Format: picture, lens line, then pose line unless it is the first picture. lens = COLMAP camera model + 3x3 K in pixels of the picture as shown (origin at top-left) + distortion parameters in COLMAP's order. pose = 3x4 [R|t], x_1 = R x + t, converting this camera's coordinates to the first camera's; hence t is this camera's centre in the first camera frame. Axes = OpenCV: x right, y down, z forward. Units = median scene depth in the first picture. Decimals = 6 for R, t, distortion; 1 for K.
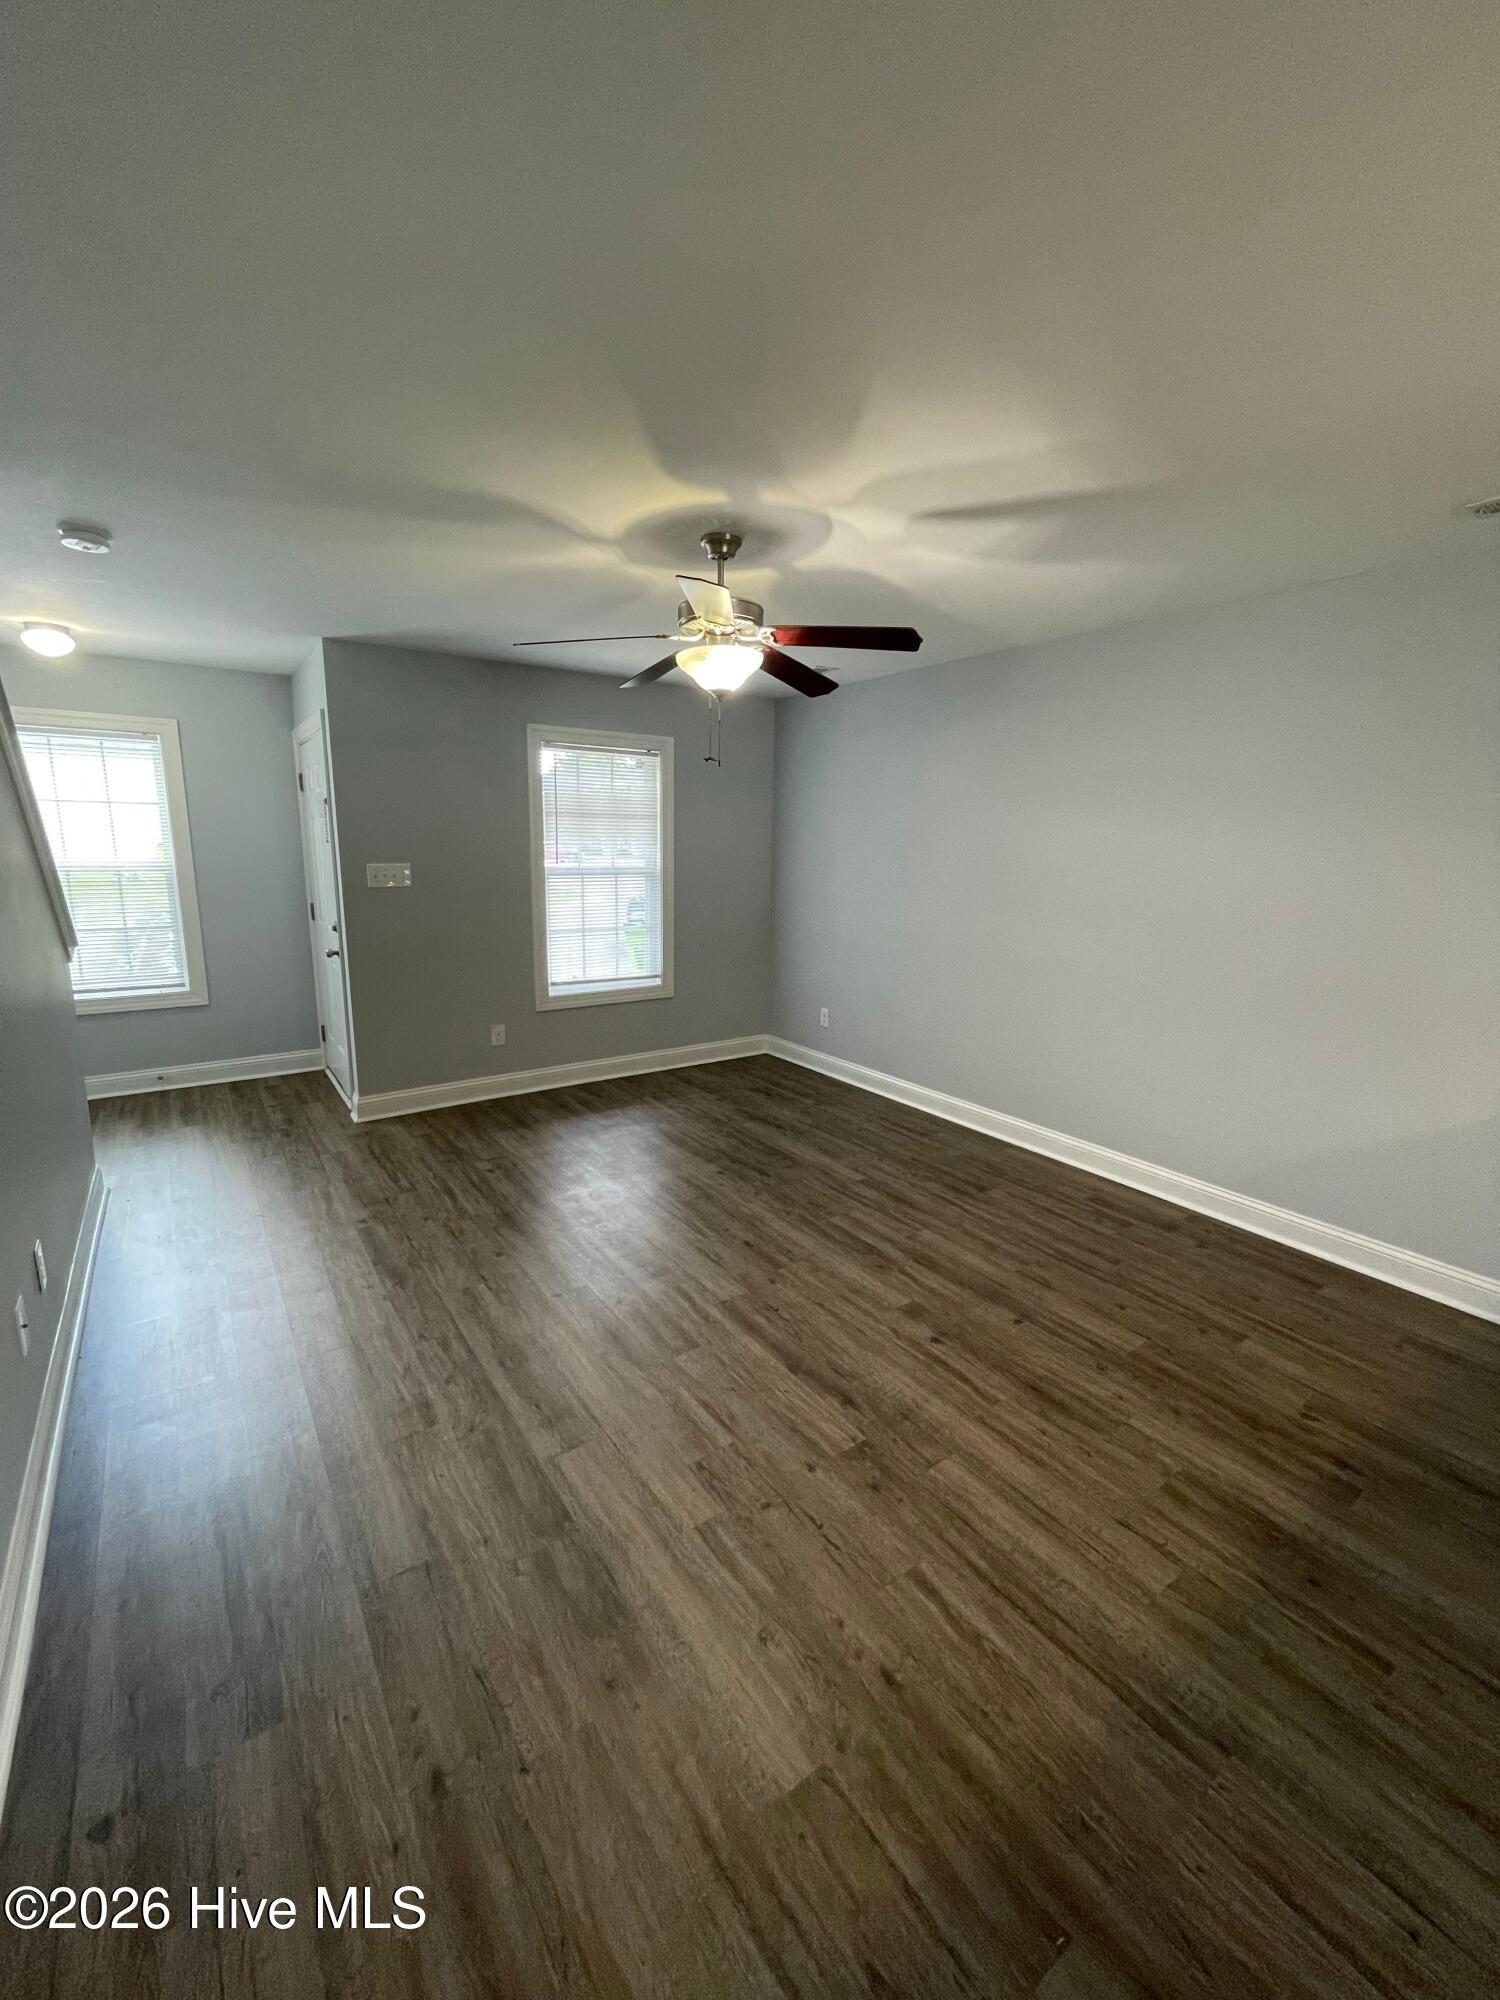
lens RADIAL K [[818.4, 0, 760.5], [0, 818.4, 997.5], [0, 0, 1]] dist [-0.001309, -0.000215]
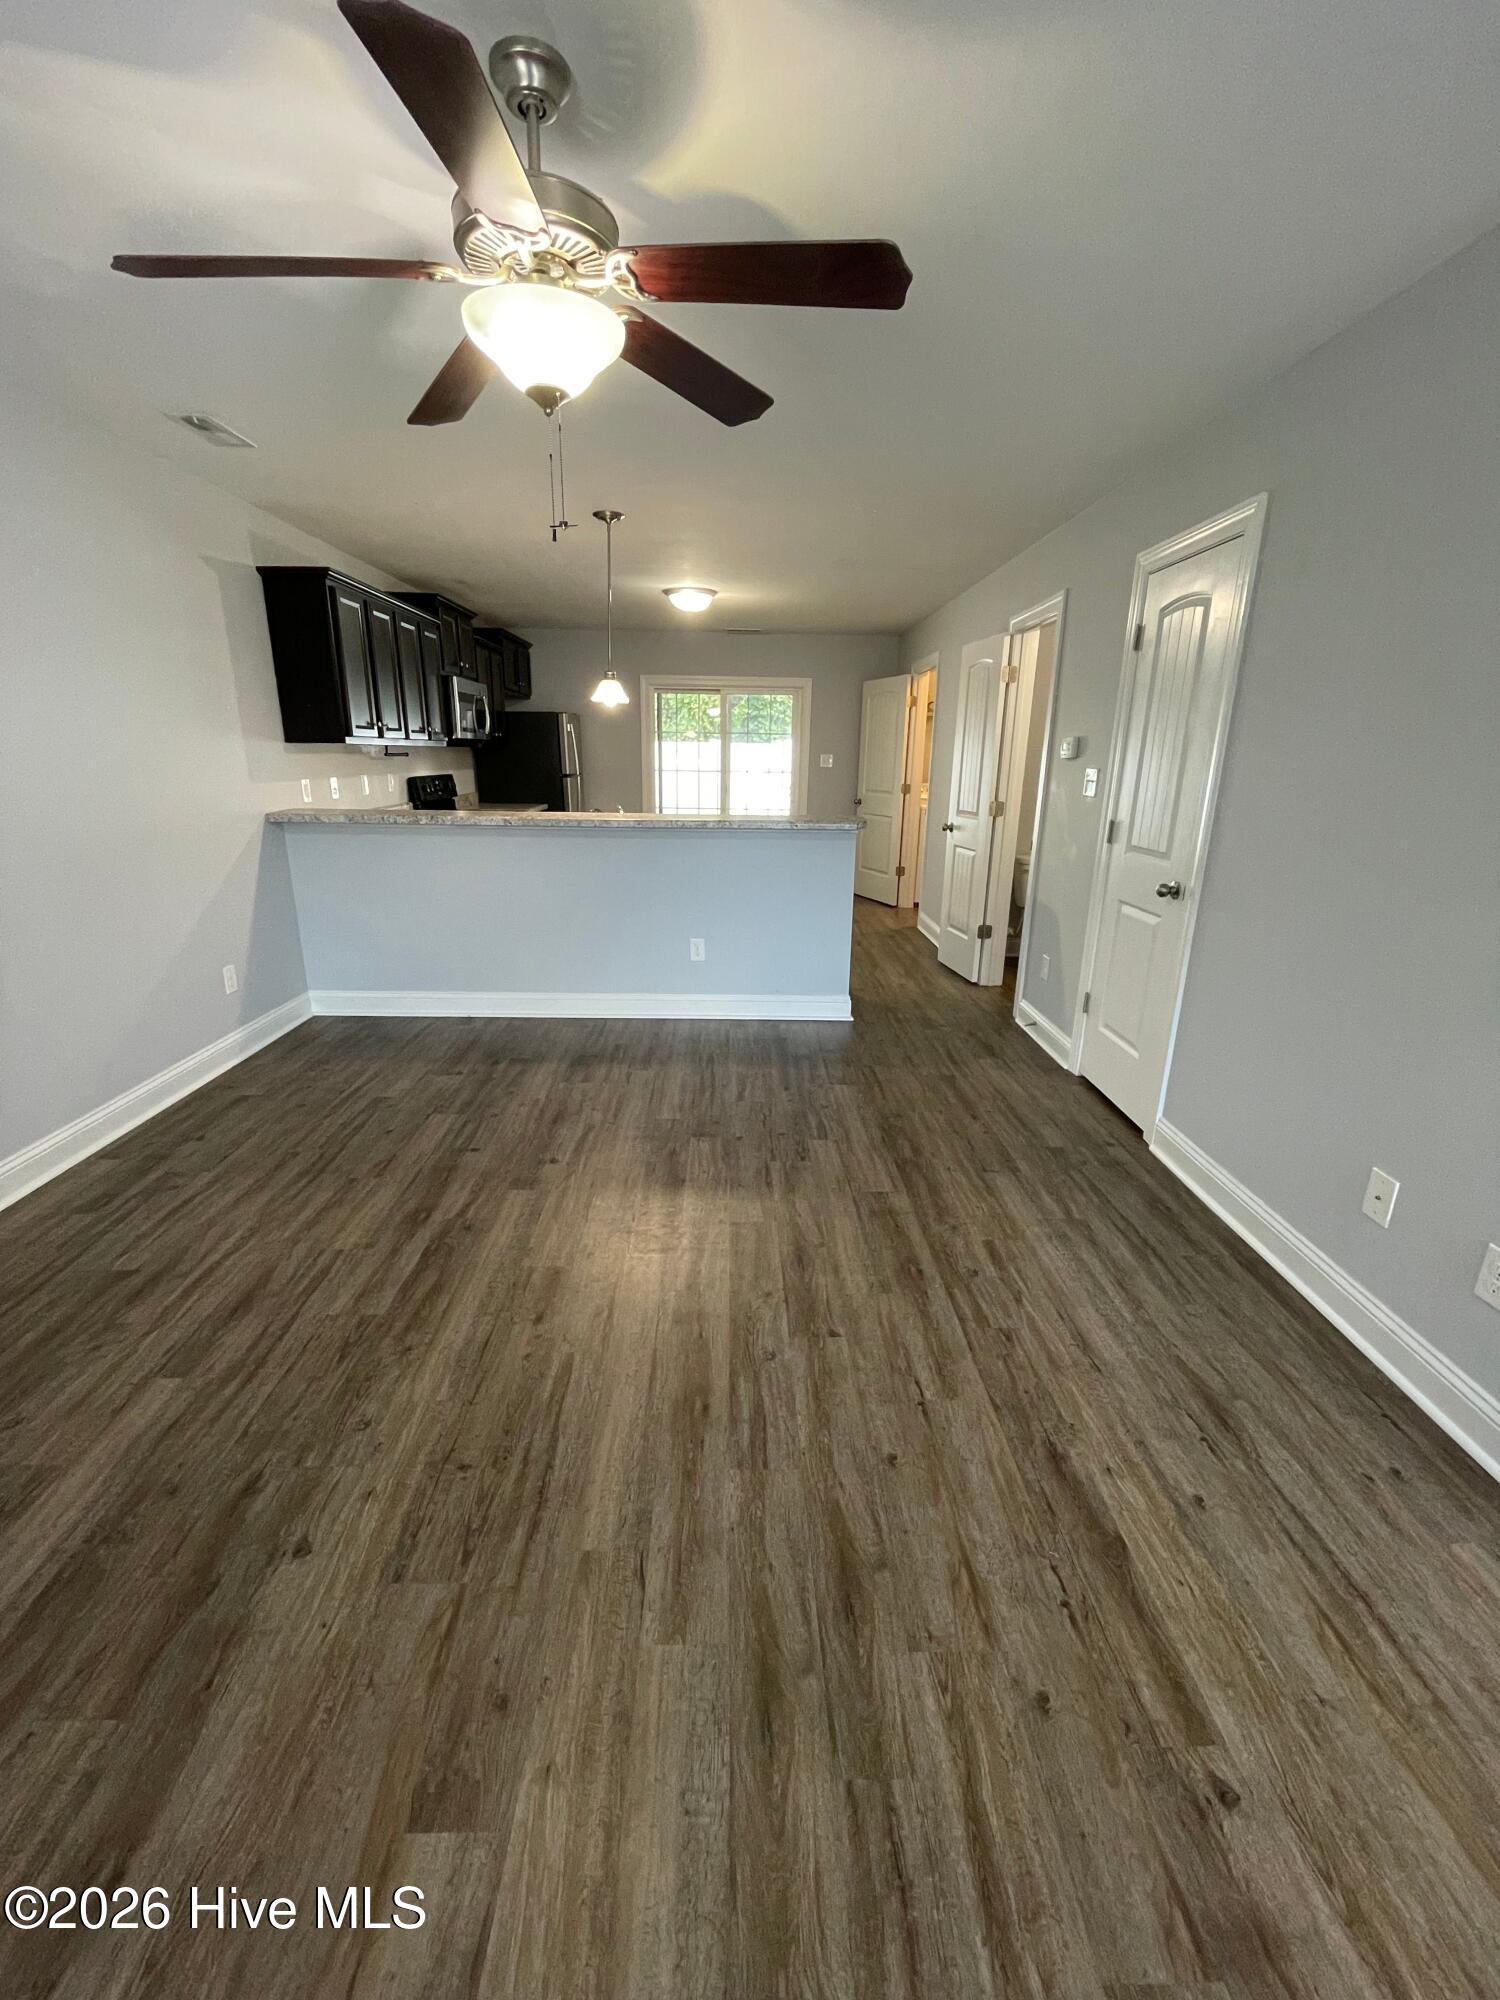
lens RADIAL K [[818.4, 0, 757.4], [0, 818.4, 1001.0], [0, 0, 1]] dist [-0.001309, -0.000215]
pose [[-0.829722, -0.188920, 0.525233, -0.608556], [0.077645, 0.892768, 0.443775, -0.271560], [-0.552750, 0.408991, -0.726081, 1.692659]]
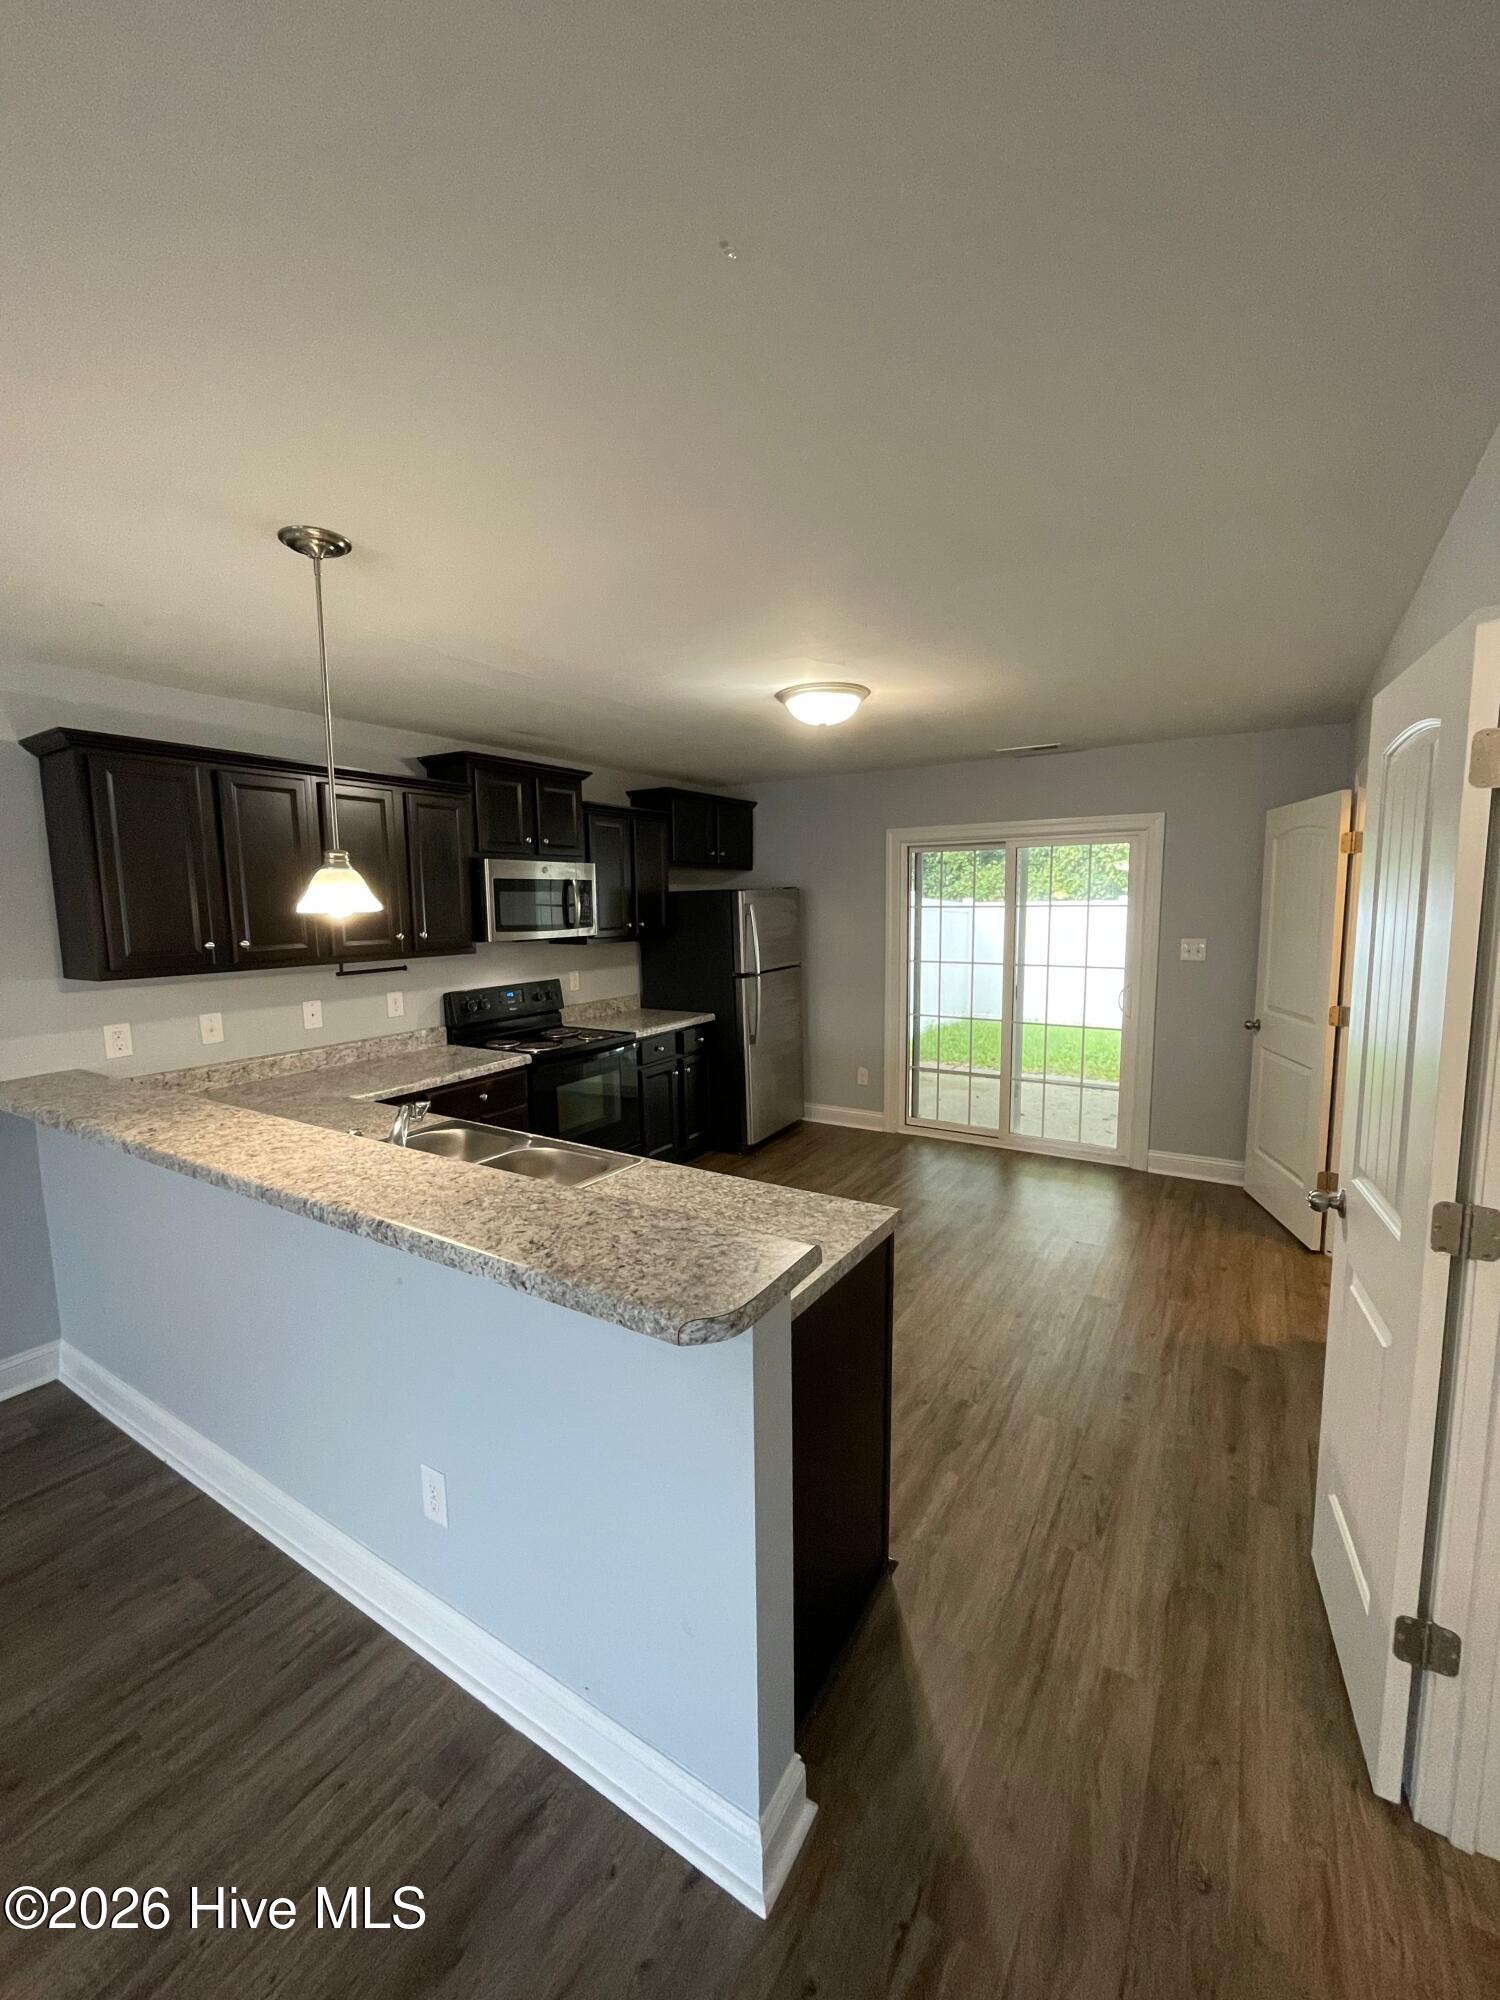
lens RADIAL K [[818.4, 0, 745.3], [0, 818.4, 1000.2], [0, 0, 1]] dist [-0.001309, -0.000215]
pose [[-0.380731, -0.122980, 0.916472, -0.240728], [0.183235, 0.961429, 0.205134, -0.101019], [-0.906349, 0.246030, -0.343511, 0.274816]]
